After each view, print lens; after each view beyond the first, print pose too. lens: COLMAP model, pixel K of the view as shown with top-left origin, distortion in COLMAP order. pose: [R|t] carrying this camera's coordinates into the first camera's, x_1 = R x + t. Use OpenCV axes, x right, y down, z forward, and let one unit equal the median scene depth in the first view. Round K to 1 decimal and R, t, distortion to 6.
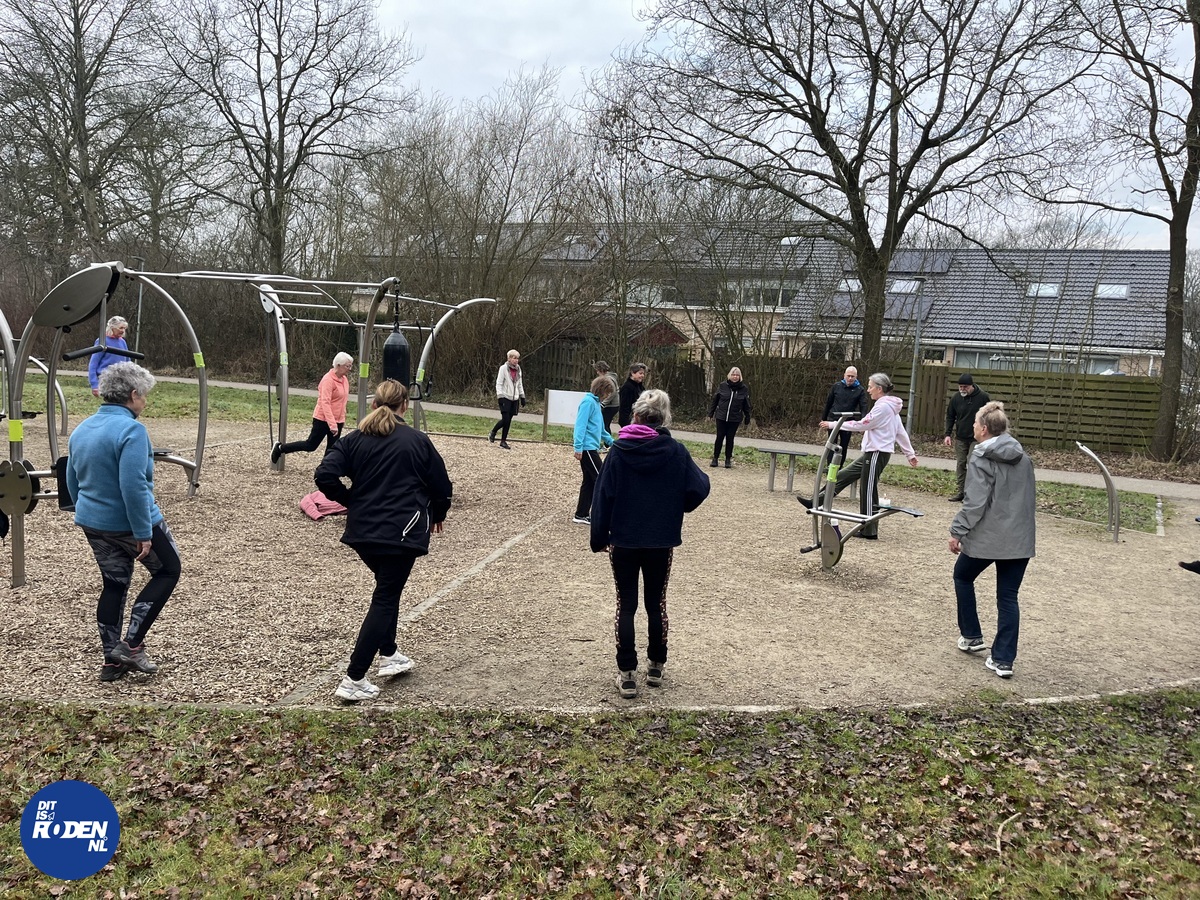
lens RADIAL K [[962.5, 0, 600.0], [0, 962.5, 450.0], [0, 0, 1]] dist [0.087297, -0.152191]
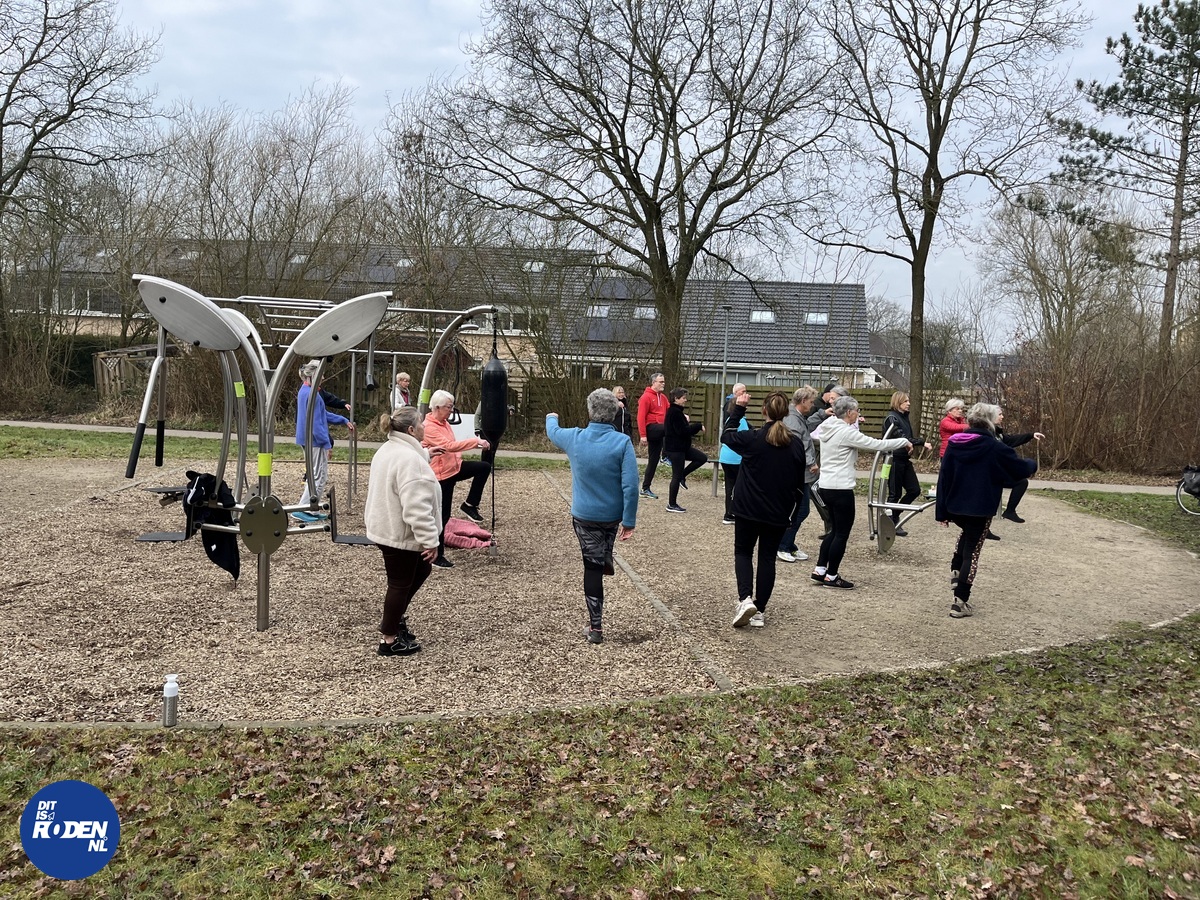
lens RADIAL K [[962.5, 0, 600.0], [0, 962.5, 450.0], [0, 0, 1]] dist [0.087297, -0.152191]
pose [[0.936027, -0.041026, 0.349530, -0.214165], [0.048409, 0.998751, -0.012409, -0.002212], [-0.348584, 0.028535, 0.936843, -0.003697]]
